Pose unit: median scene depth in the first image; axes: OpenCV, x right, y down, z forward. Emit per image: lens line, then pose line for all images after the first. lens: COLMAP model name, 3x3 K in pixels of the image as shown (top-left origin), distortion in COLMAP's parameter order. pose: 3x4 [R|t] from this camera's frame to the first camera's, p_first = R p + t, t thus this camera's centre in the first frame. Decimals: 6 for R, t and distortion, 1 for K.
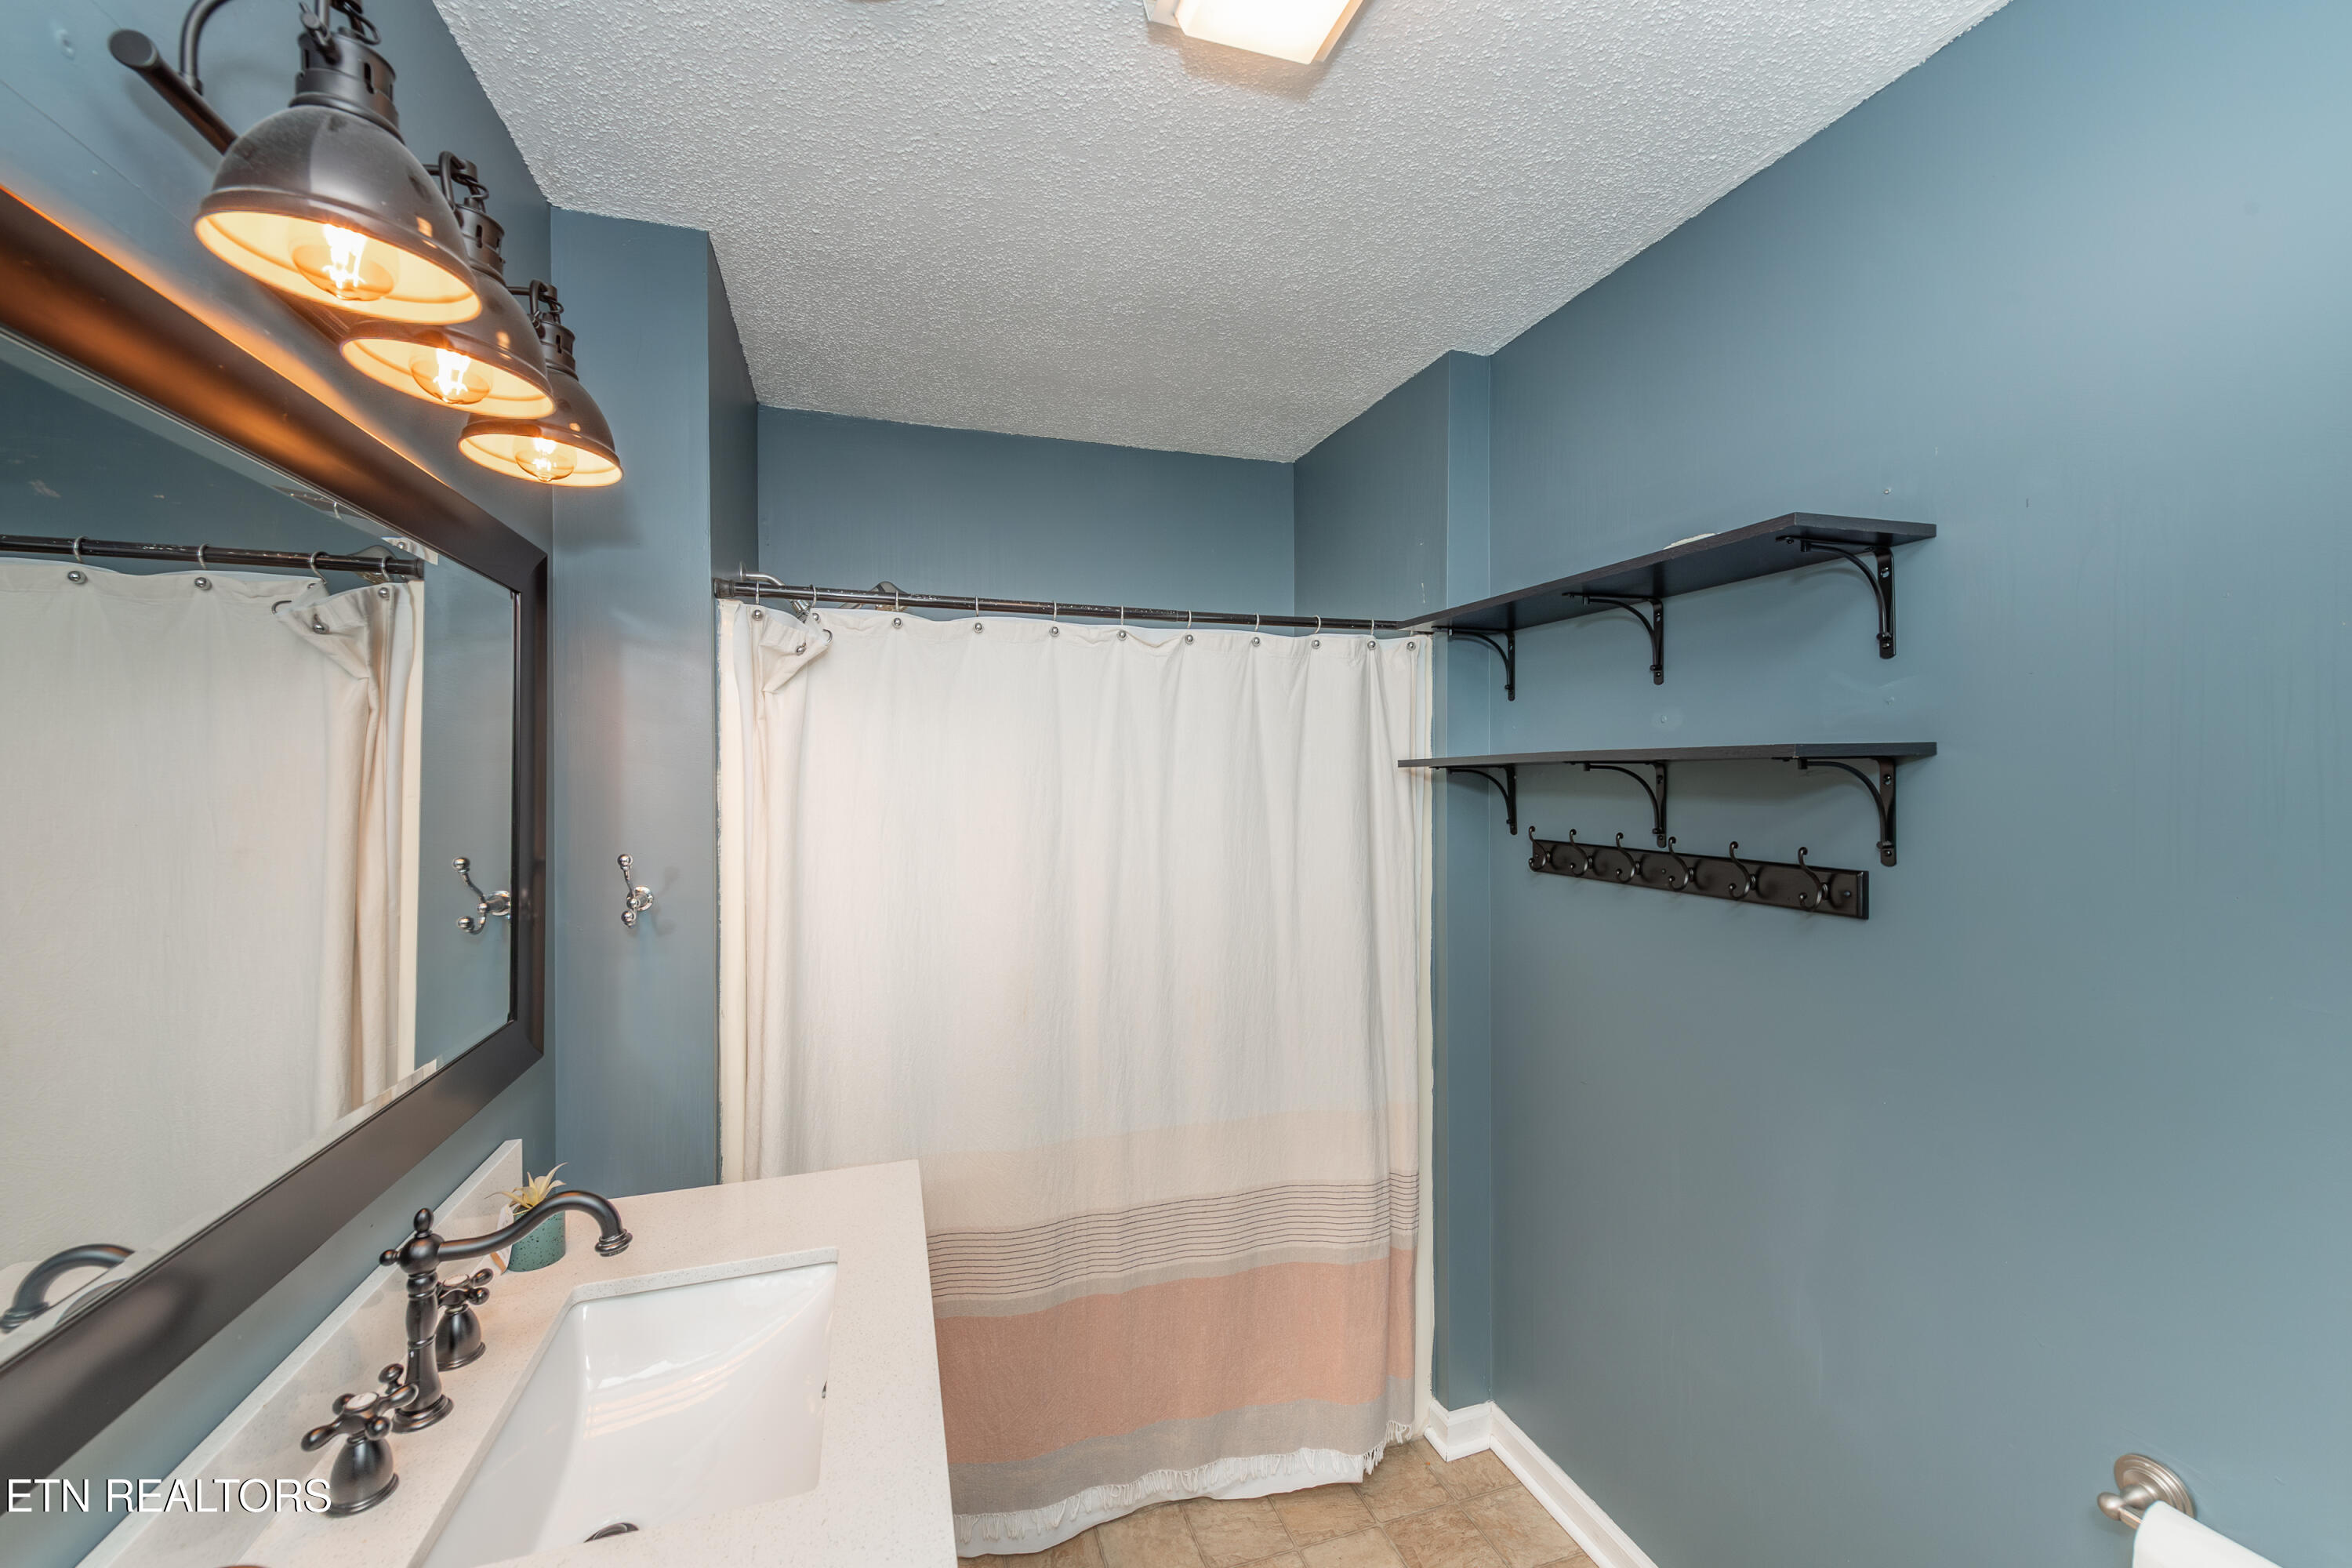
lens RADIAL K [[921.7, 0, 1184.6], [0, 921.7, 777.1], [0, 0, 1]] dist [0.011787, -0.004743]
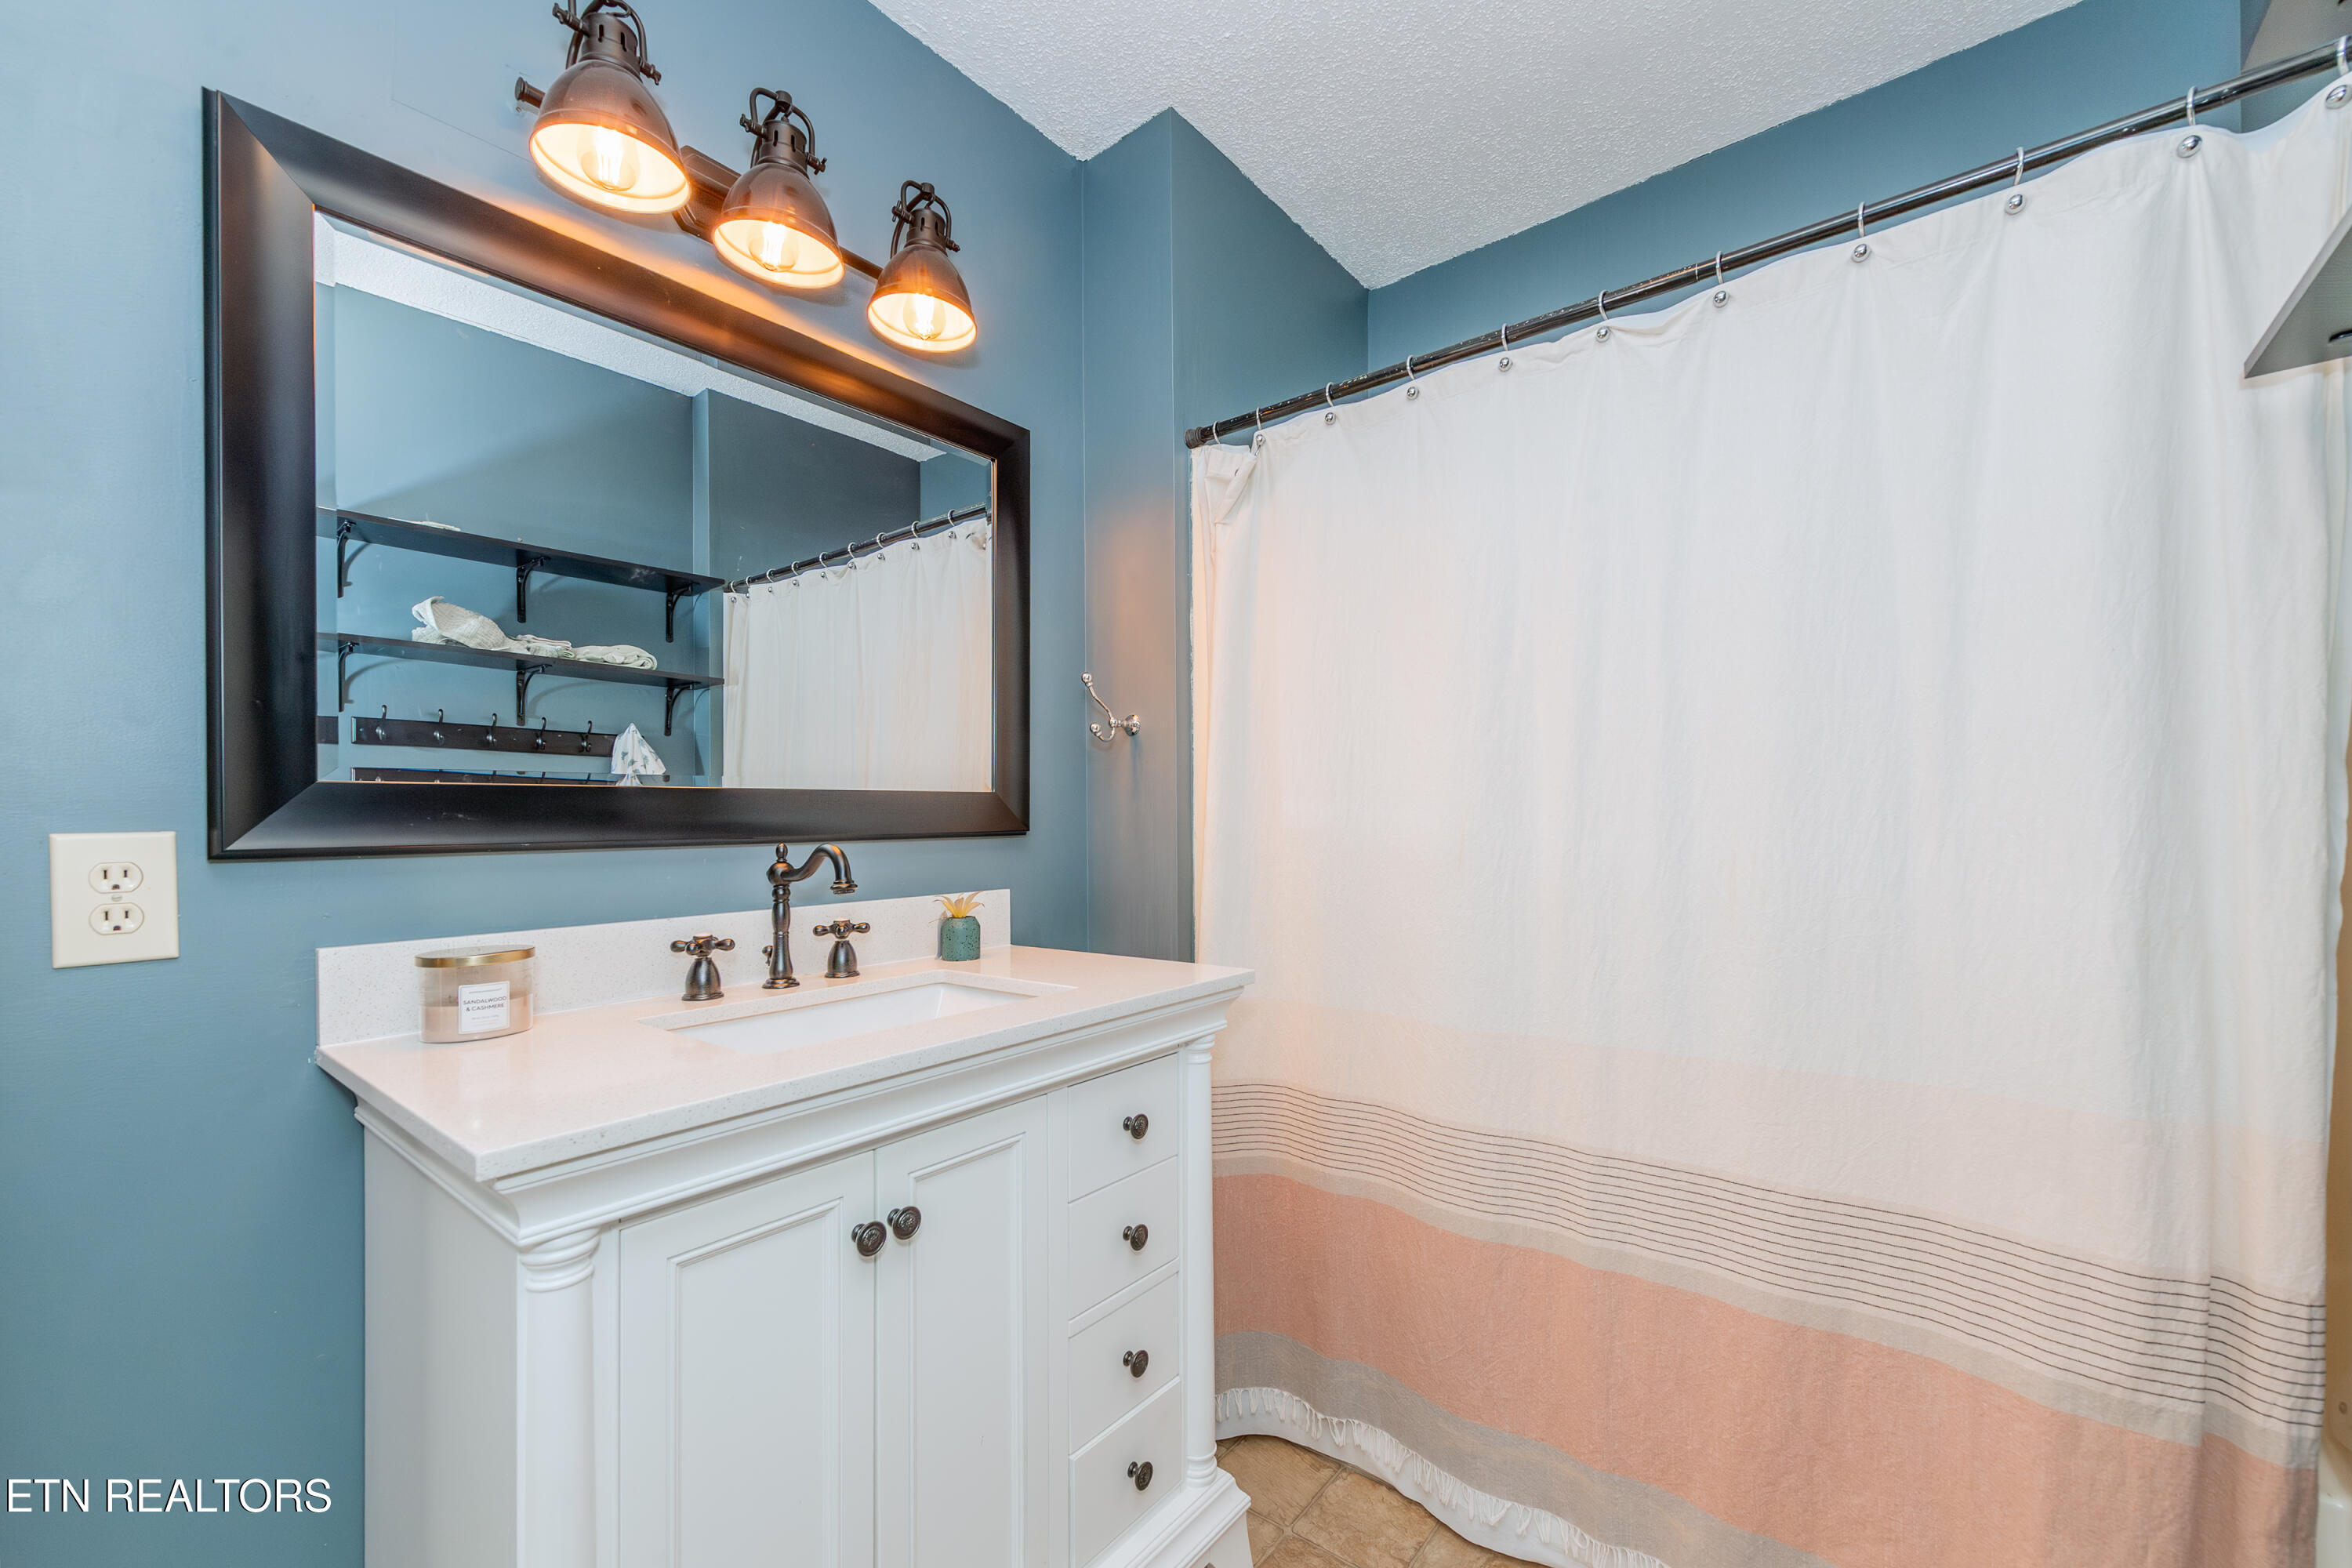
lens RADIAL K [[948.3, 0, 1178.9], [0, 948.3, 826.8], [0, 0, 1]] dist [0.021069, -0.011411]
pose [[0.543552, -0.004651, -0.839363, 0.364001], [0.011021, 0.999938, 0.001597, 0.214465], [0.839303, -0.010119, 0.543570, 0.339607]]
